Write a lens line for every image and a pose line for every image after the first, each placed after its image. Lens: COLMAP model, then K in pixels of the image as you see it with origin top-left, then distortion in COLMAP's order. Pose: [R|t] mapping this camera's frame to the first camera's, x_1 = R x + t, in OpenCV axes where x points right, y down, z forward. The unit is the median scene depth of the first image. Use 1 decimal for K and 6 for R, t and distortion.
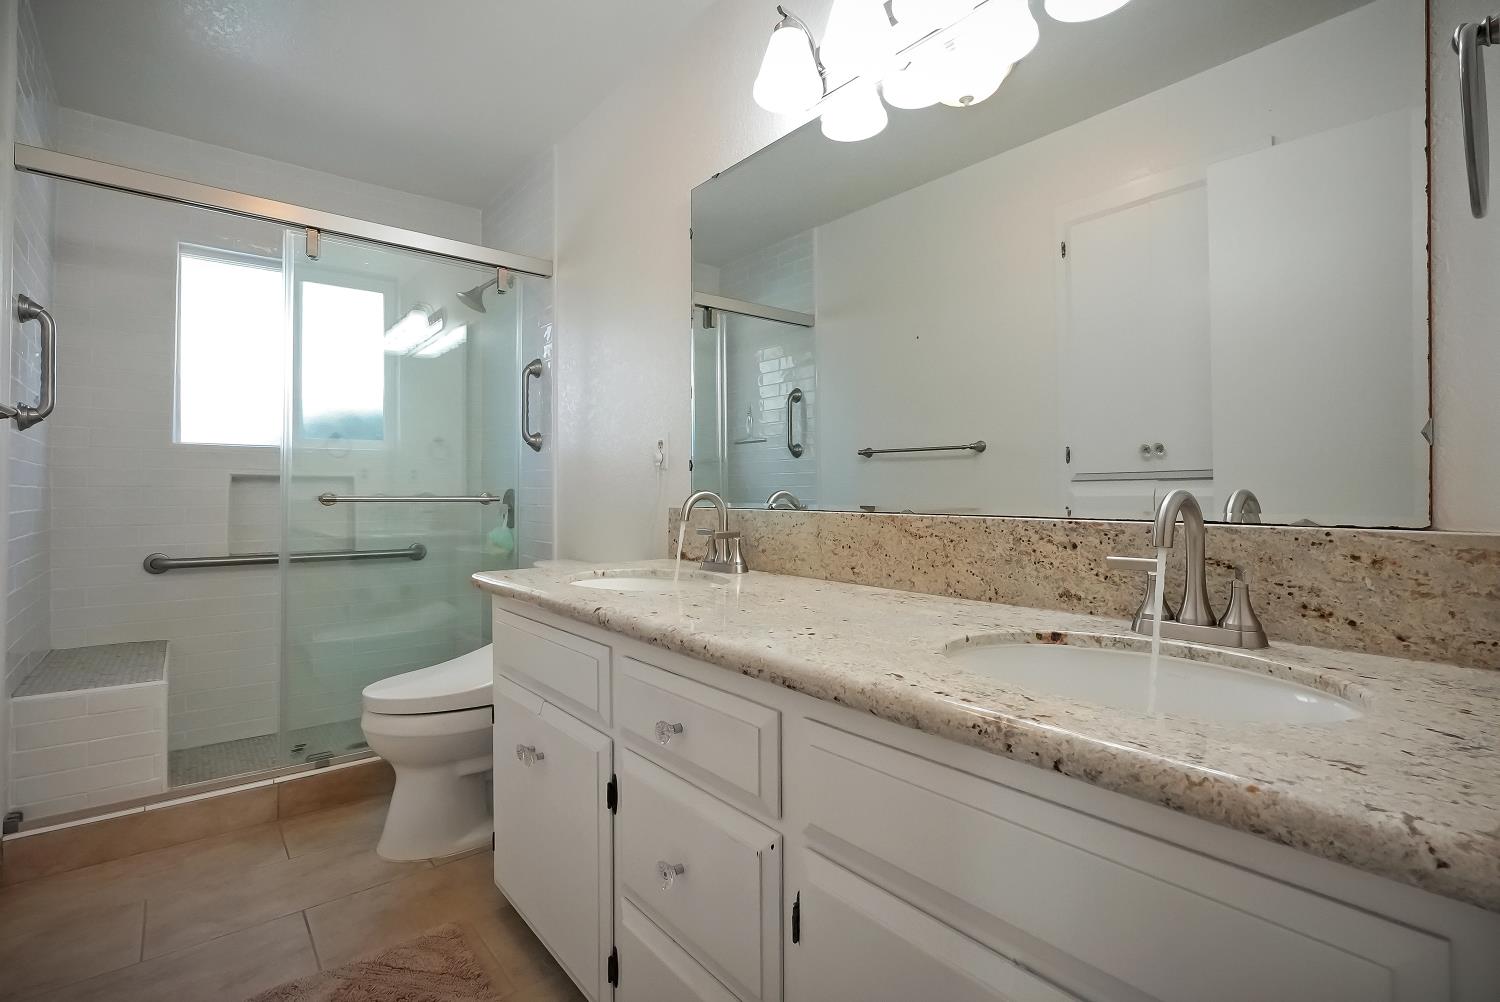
lens RADIAL K [[701.8, 0, 747.9], [0, 701.8, 478.0], [0, 0, 1]] dist [-0.007954, 0.003885]
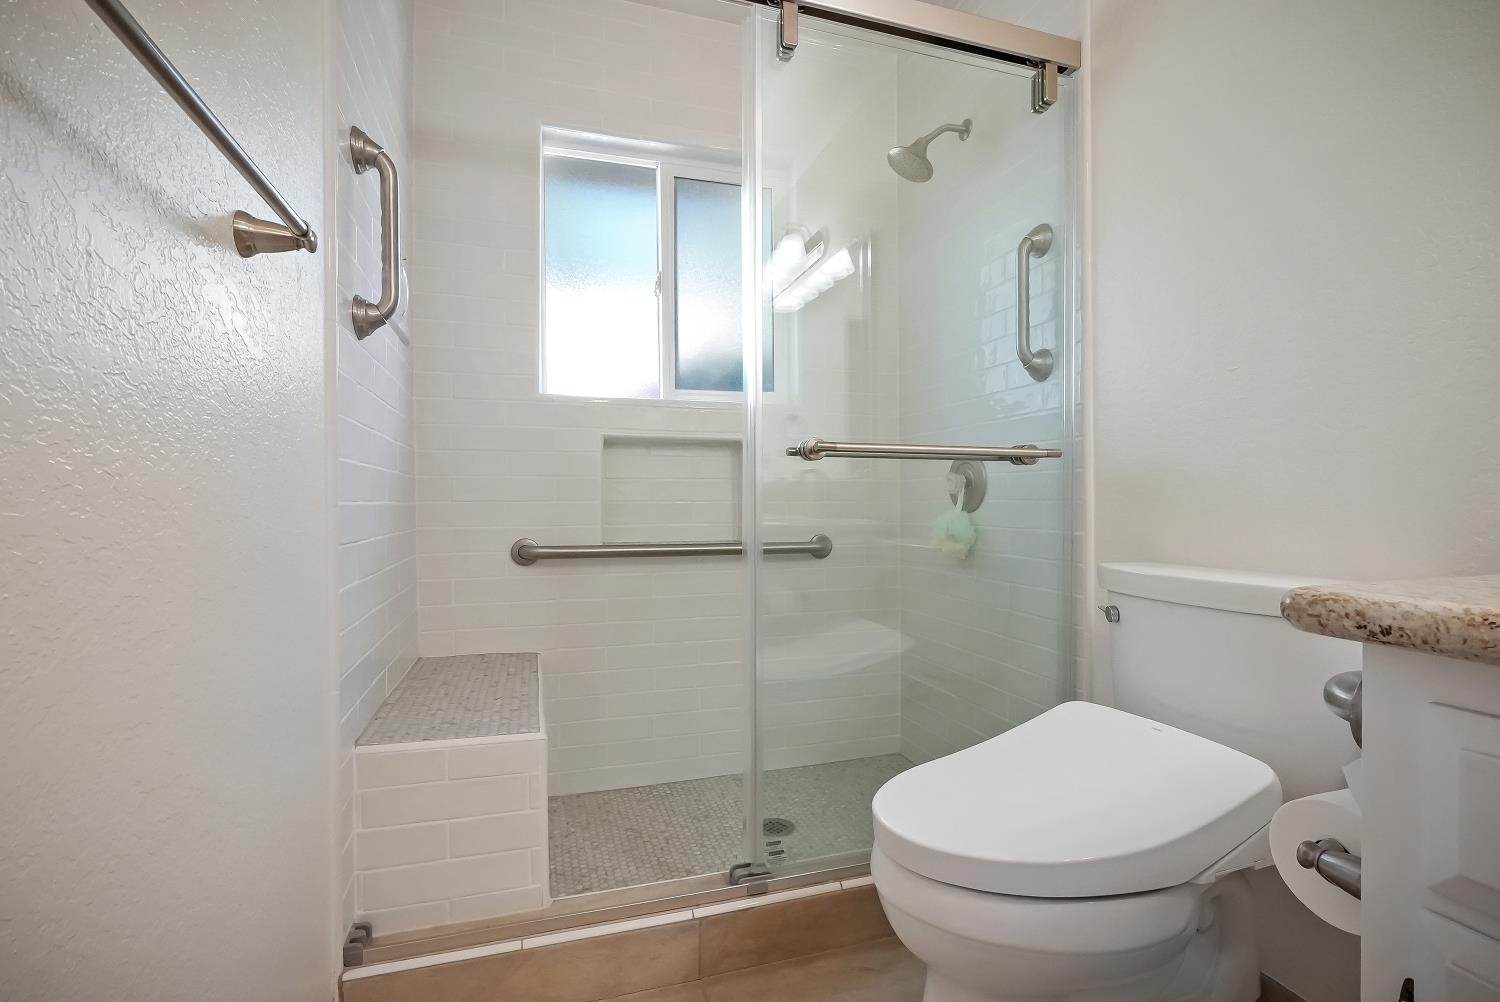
lens RADIAL K [[701.8, 0, 751.3], [0, 701.8, 504.9], [0, 0, 1]] dist [-0.007954, 0.003885]
pose [[0.929535, 0.001974, -0.368729, -0.379017], [0.008249, 0.999624, 0.026148, 0.060020], [0.368642, -0.027347, 0.929169, 0.432621]]
